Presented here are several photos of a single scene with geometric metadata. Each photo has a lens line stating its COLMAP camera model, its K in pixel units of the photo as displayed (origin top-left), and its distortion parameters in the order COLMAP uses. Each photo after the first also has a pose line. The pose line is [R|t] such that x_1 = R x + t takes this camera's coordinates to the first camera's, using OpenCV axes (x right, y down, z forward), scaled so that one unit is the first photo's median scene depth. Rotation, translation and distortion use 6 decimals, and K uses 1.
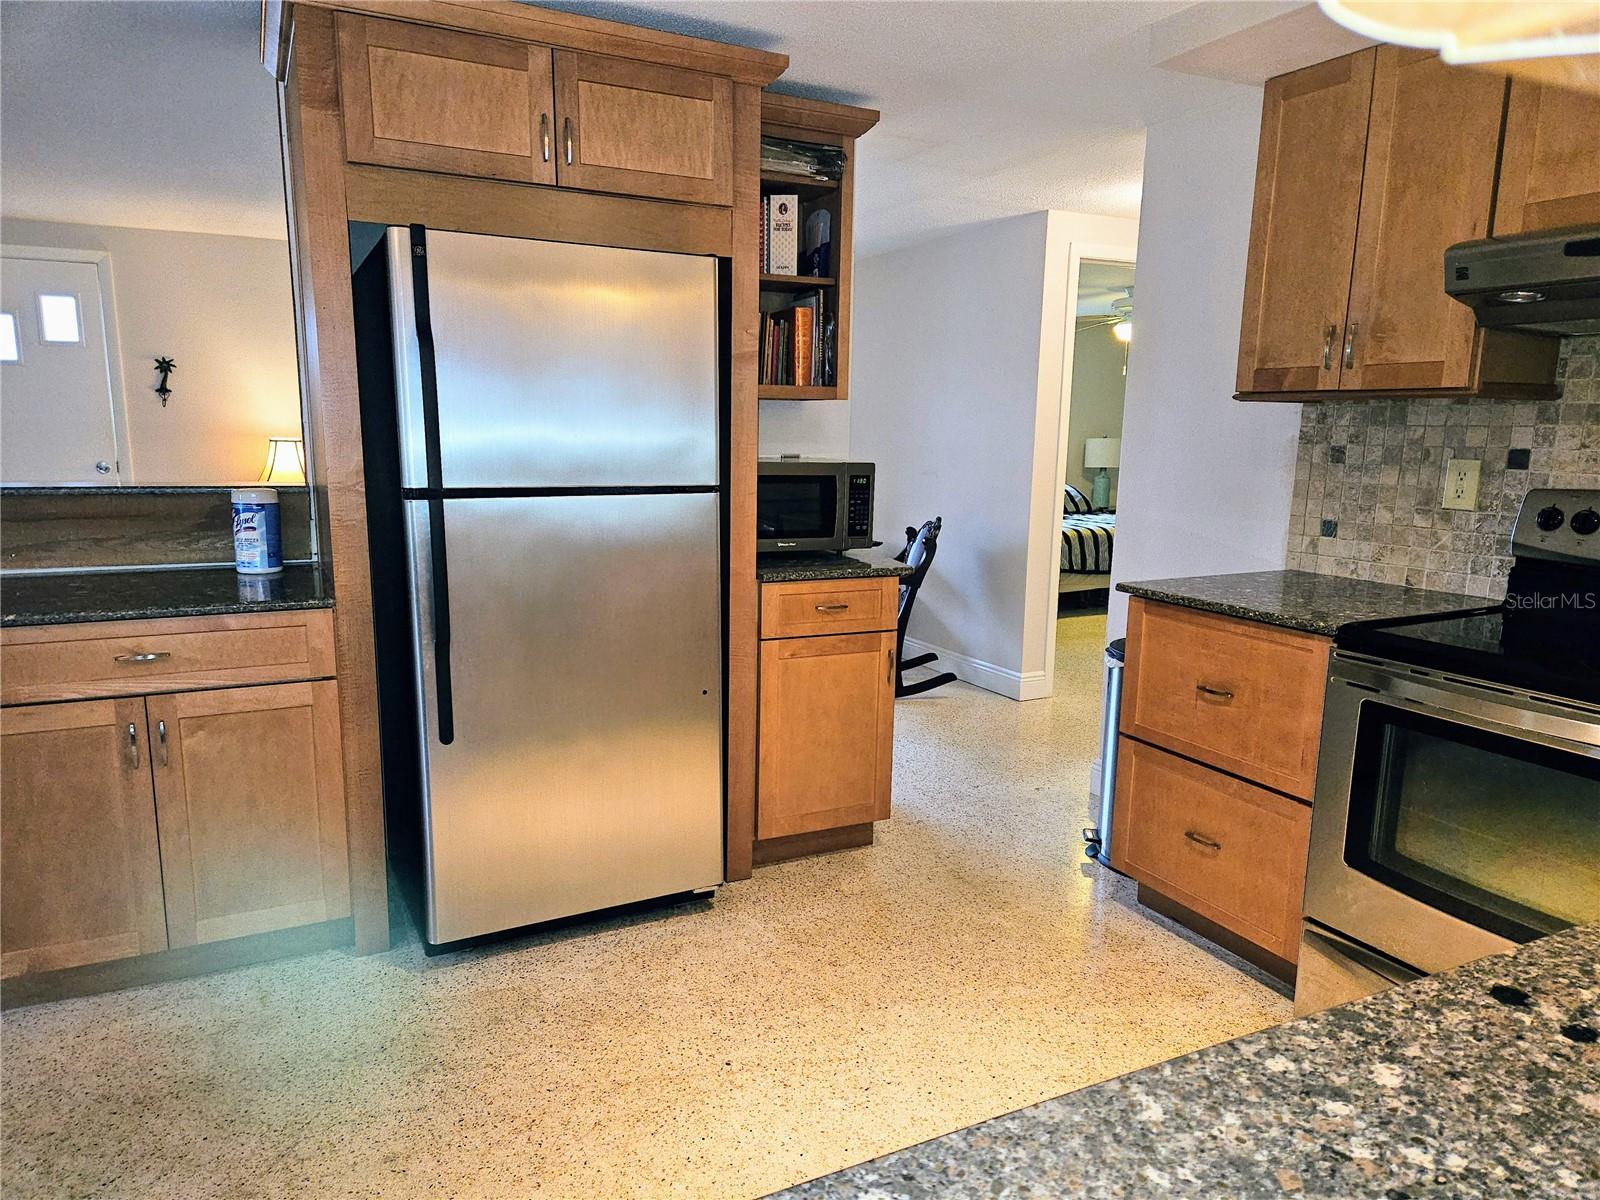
lens RADIAL K [[1059.0, 0, 790.1], [0, 1059.0, 611.1], [0, 0, 1]] dist [0.068593, -0.060177]
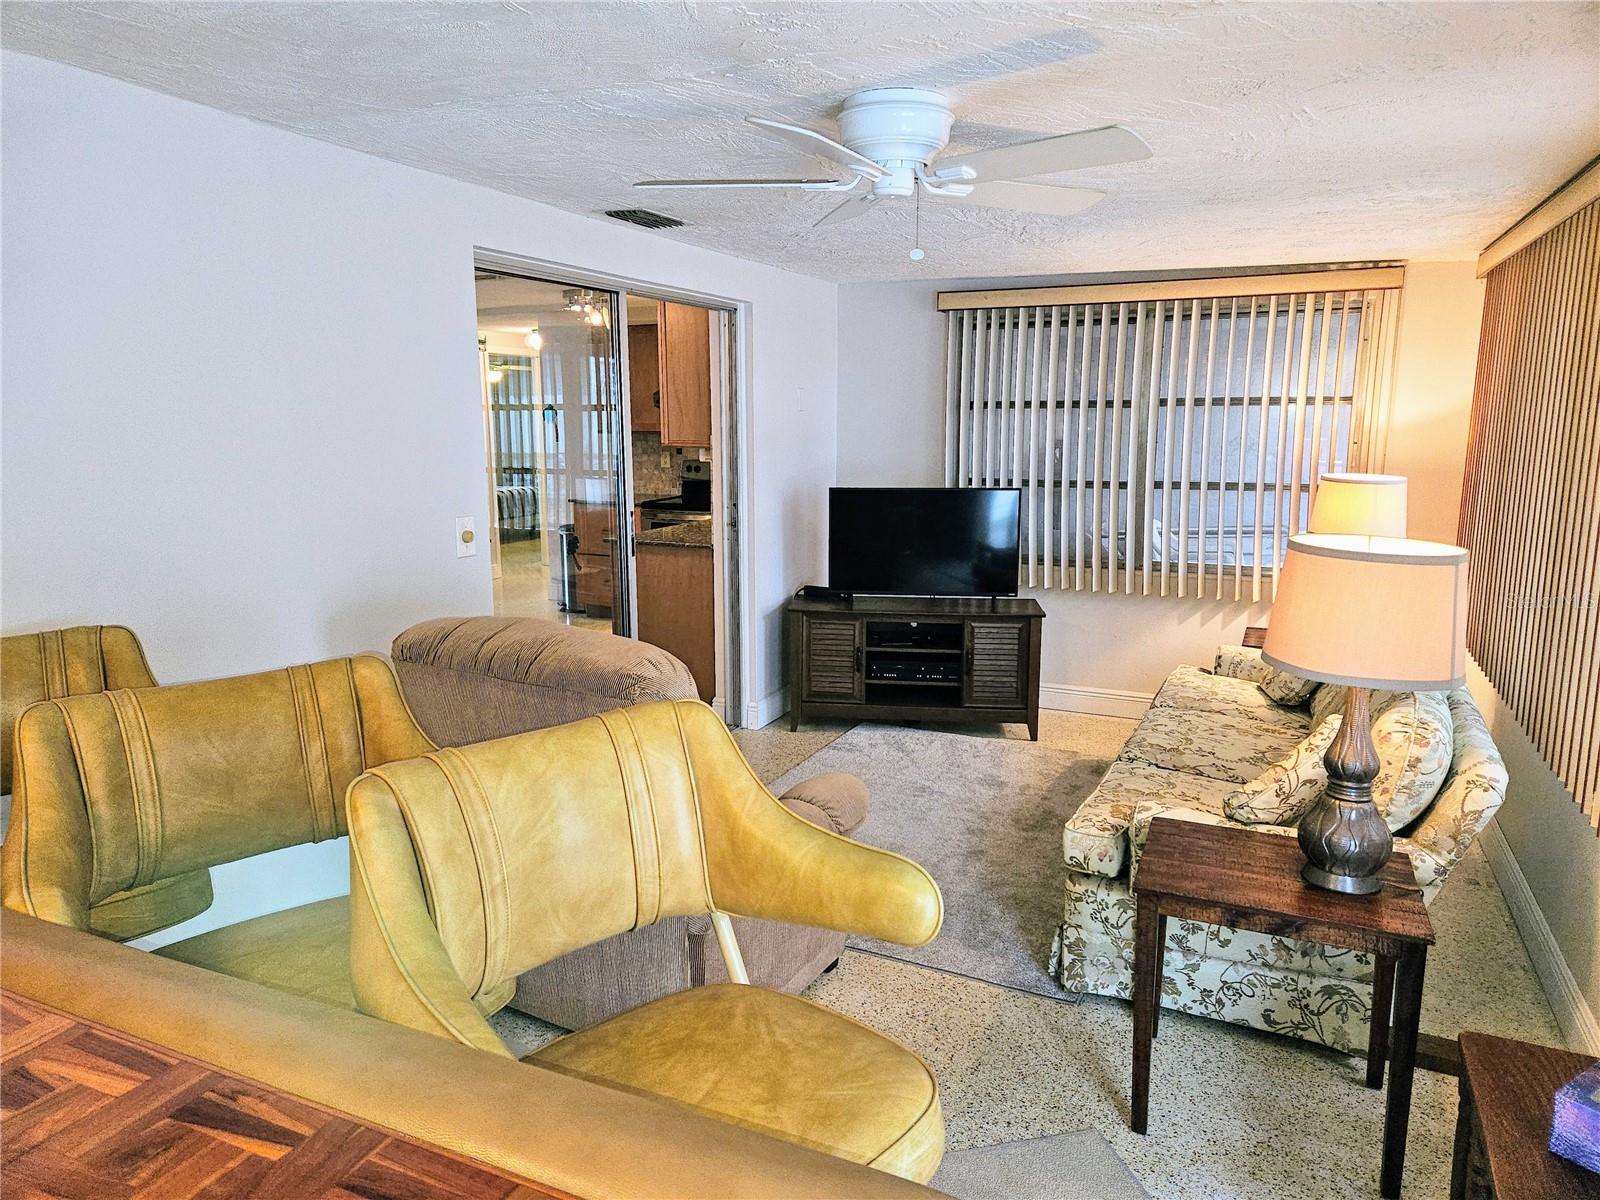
lens RADIAL K [[1059.0, 0, 796.4], [0, 1059.0, 600.3], [0, 0, 1]] dist [0.068593, -0.060177]
pose [[0.782242, -0.124009, 0.610507, -0.968523], [0.127664, 0.991099, 0.037740, 0.209648], [-0.609753, 0.048417, 0.791111, -1.579026]]
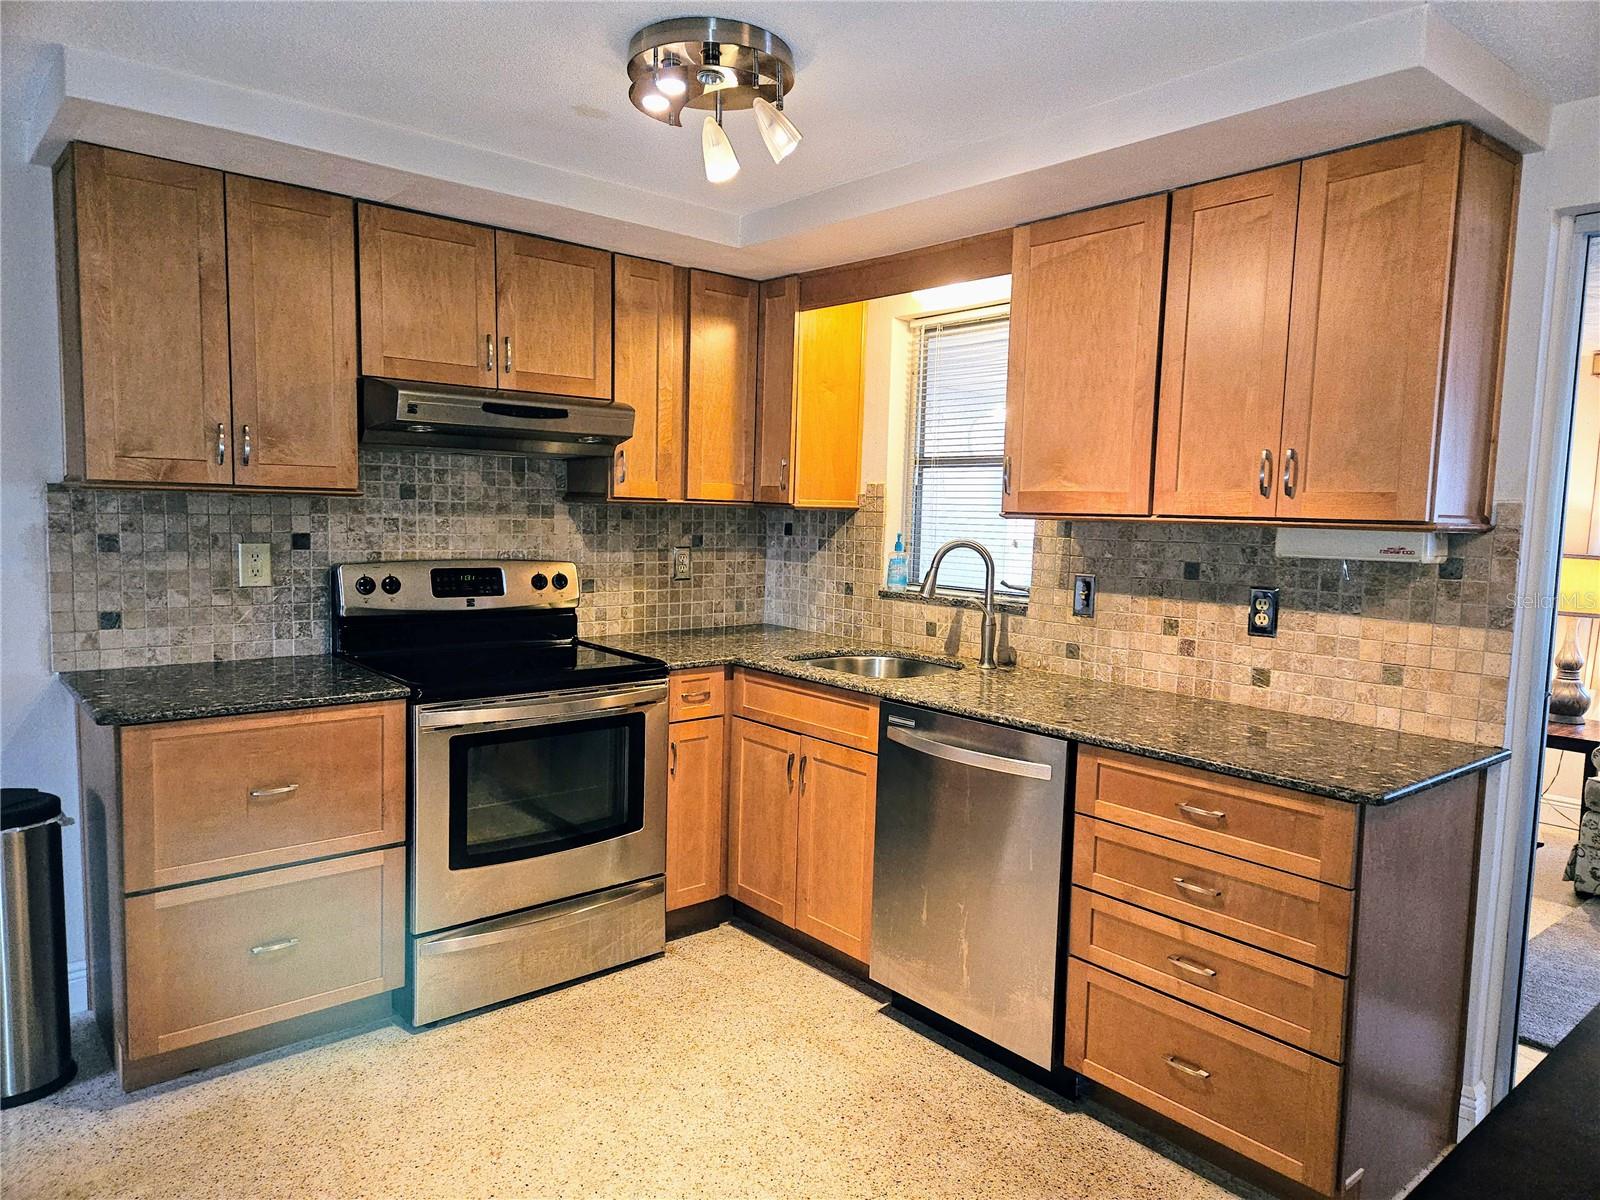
lens RADIAL K [[1059.0, 0, 802.5], [0, 1059.0, 603.2], [0, 0, 1]] dist [0.068593, -0.060177]
pose [[-0.226179, -0.108090, 0.968070, -0.589168], [0.144321, 0.979137, 0.143045, -0.148087], [-0.963335, 0.172067, -0.205861, 0.640965]]
